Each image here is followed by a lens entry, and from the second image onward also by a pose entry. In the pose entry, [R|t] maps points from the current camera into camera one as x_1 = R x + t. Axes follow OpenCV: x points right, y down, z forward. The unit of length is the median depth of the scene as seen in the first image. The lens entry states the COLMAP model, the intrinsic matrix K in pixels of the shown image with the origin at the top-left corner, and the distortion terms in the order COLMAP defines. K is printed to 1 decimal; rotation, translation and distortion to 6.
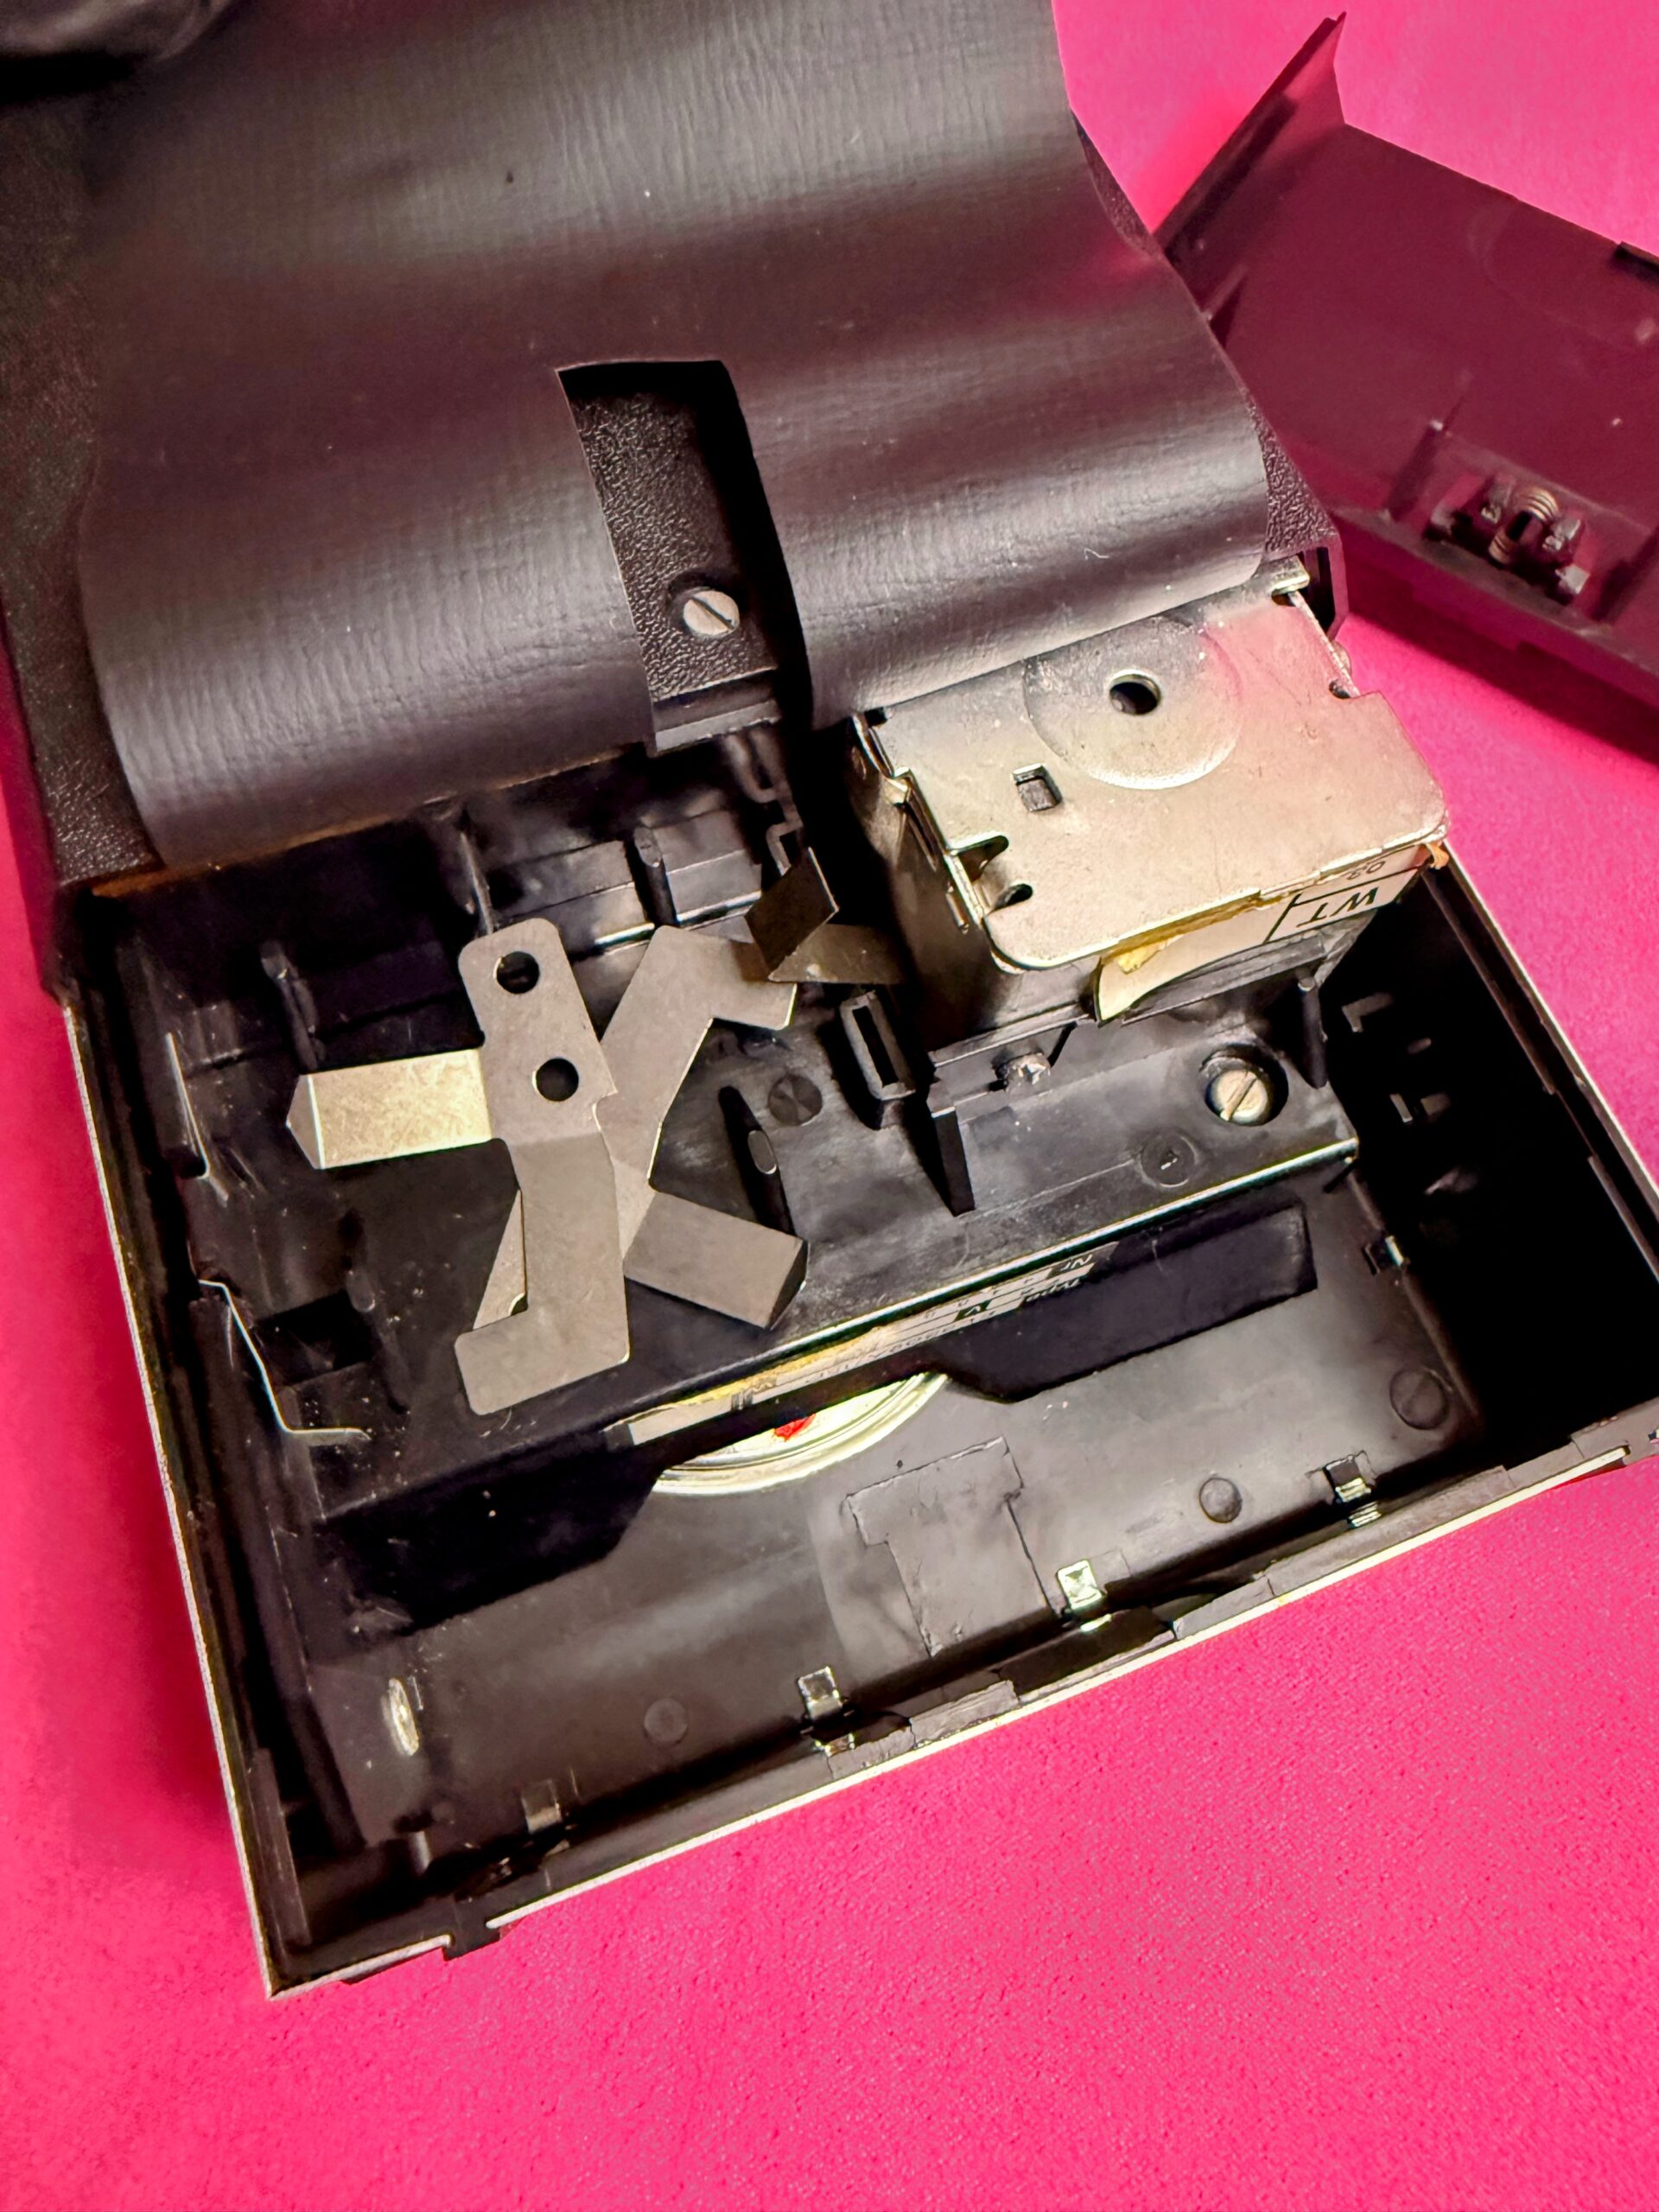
lens RADIAL K [[1529.7, 0, 829.5], [0, 1529.7, 1106.0], [0, 0, 1]] dist [-0.006577, -0.001614]
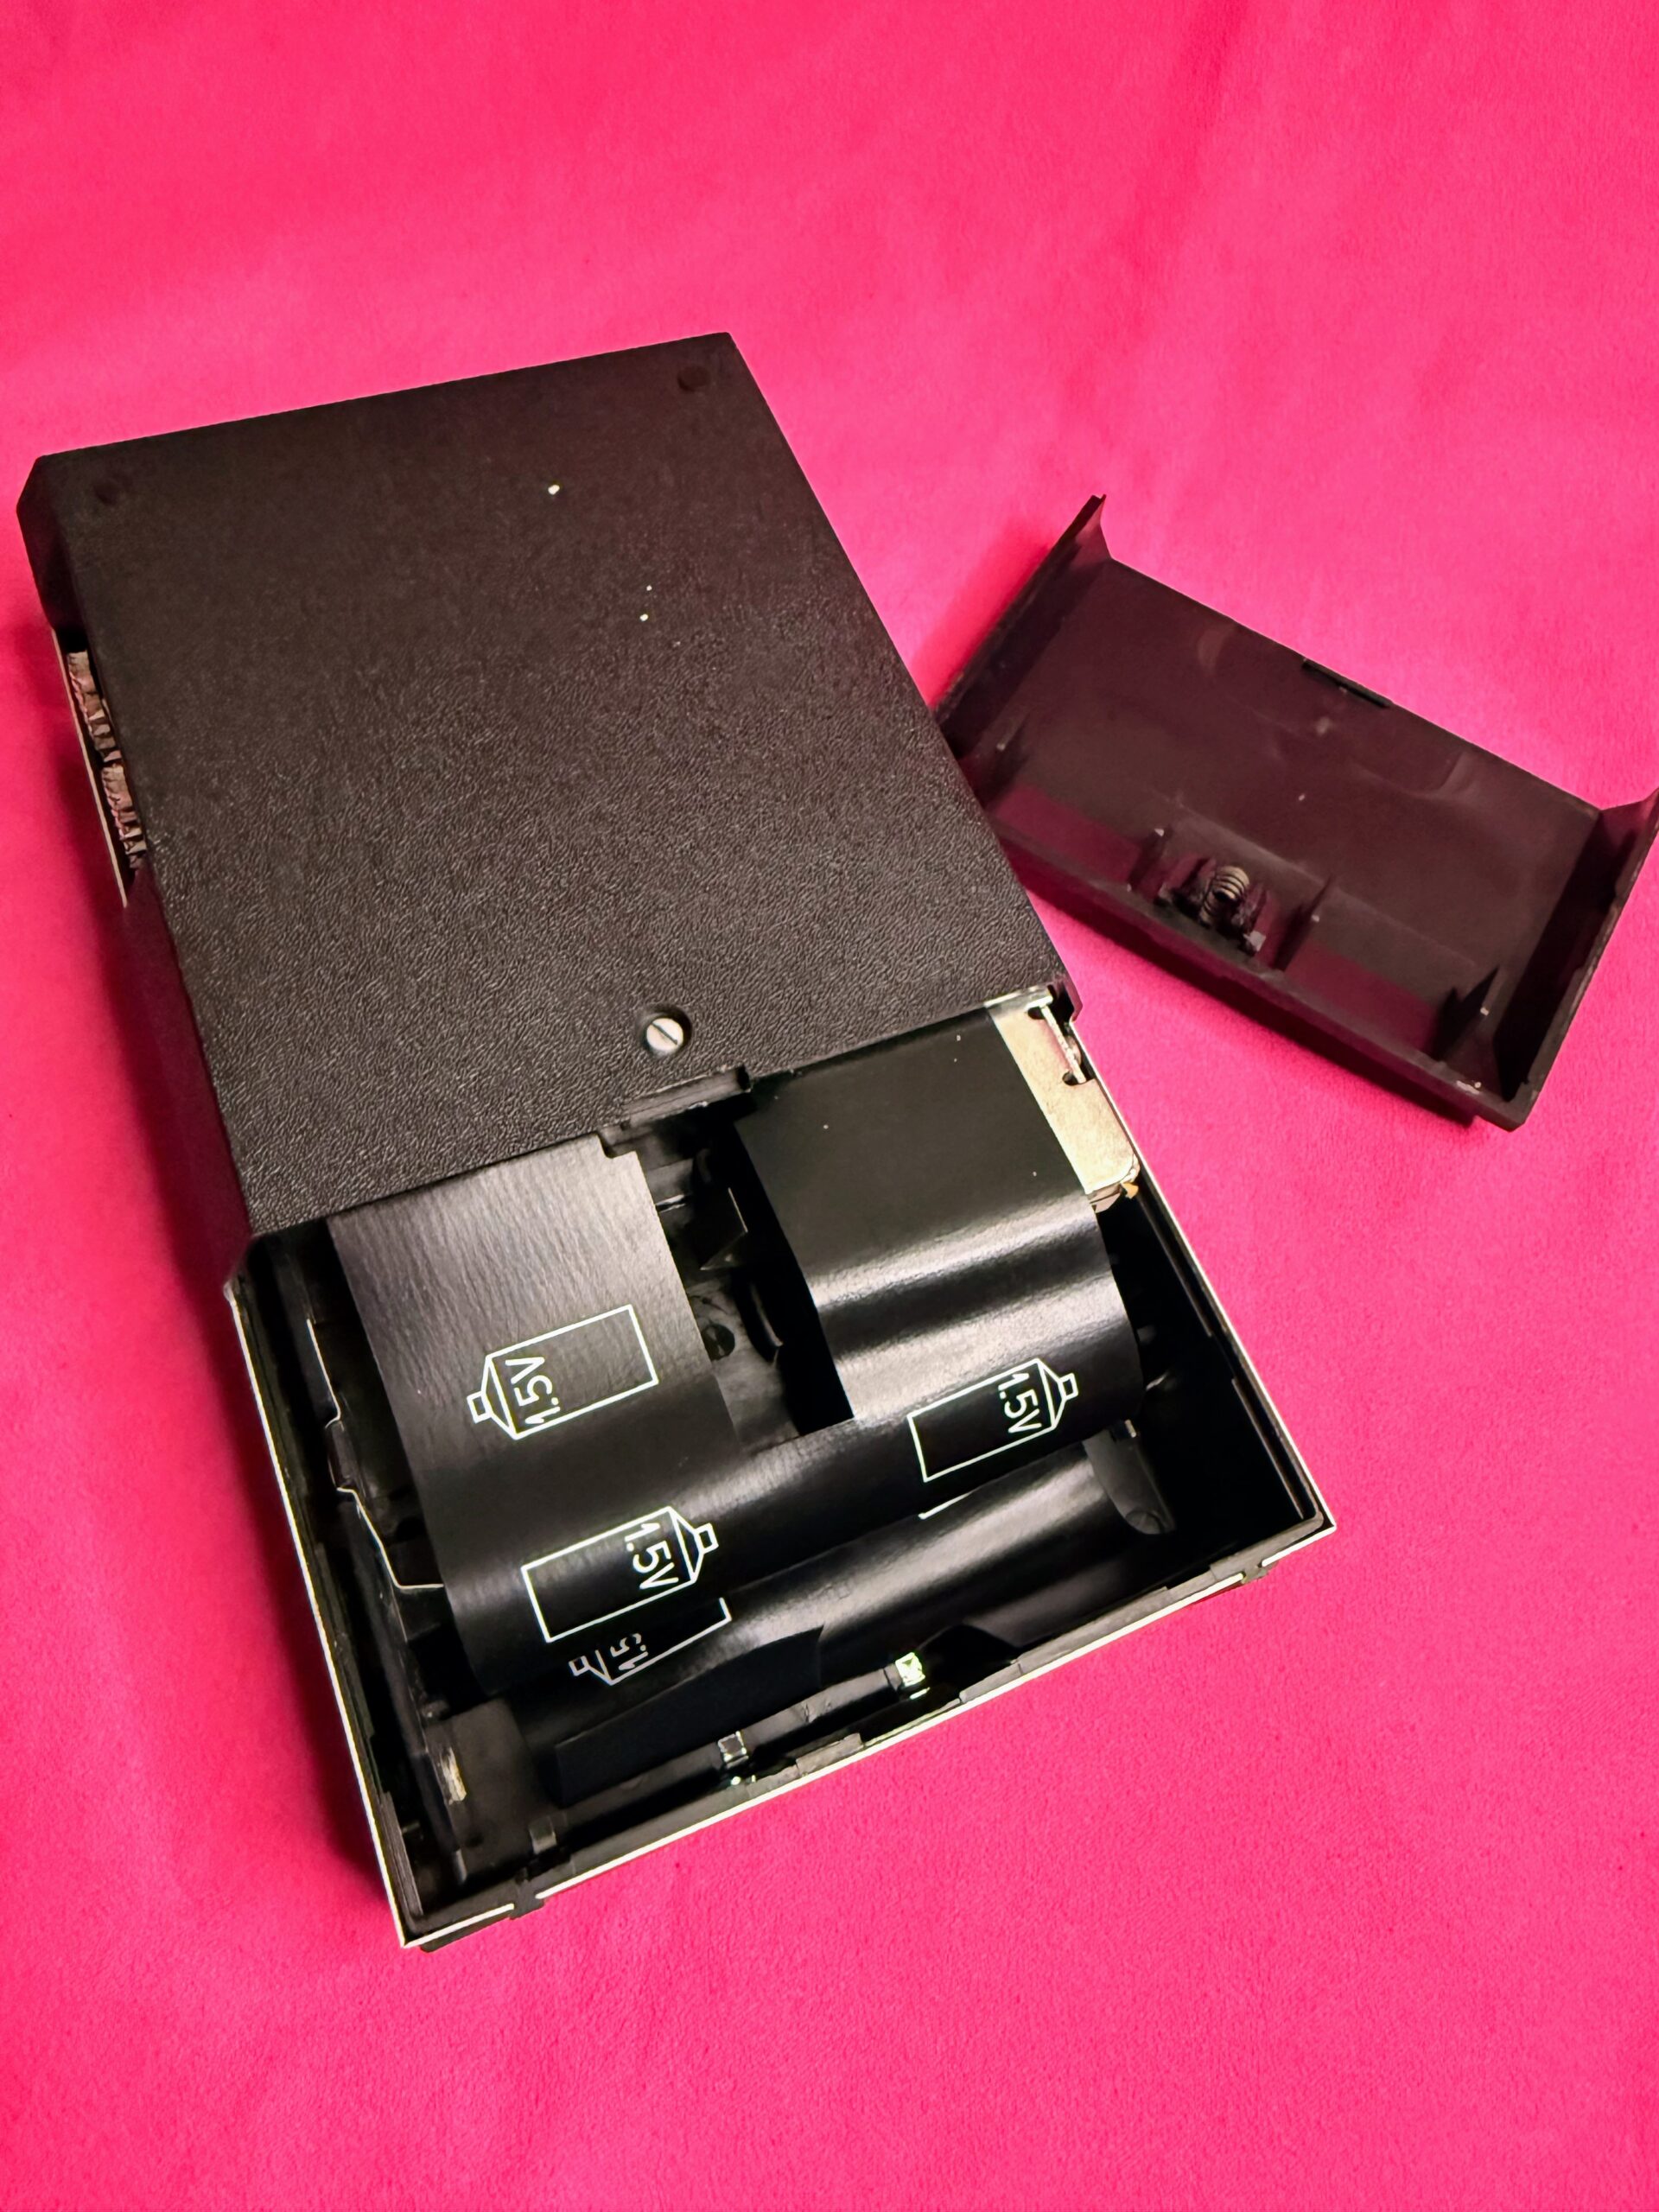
lens RADIAL K [[1502.6, 0, 829.5], [0, 1502.6, 1106.0], [0, 0, 1]] dist [0.010672, -0.029312]
pose [[0.996657, 0.000262, 0.081700, -0.033815], [0.004060, 0.998600, -0.052734, -0.163638], [-0.081600, 0.052890, 0.995261, -0.497762]]
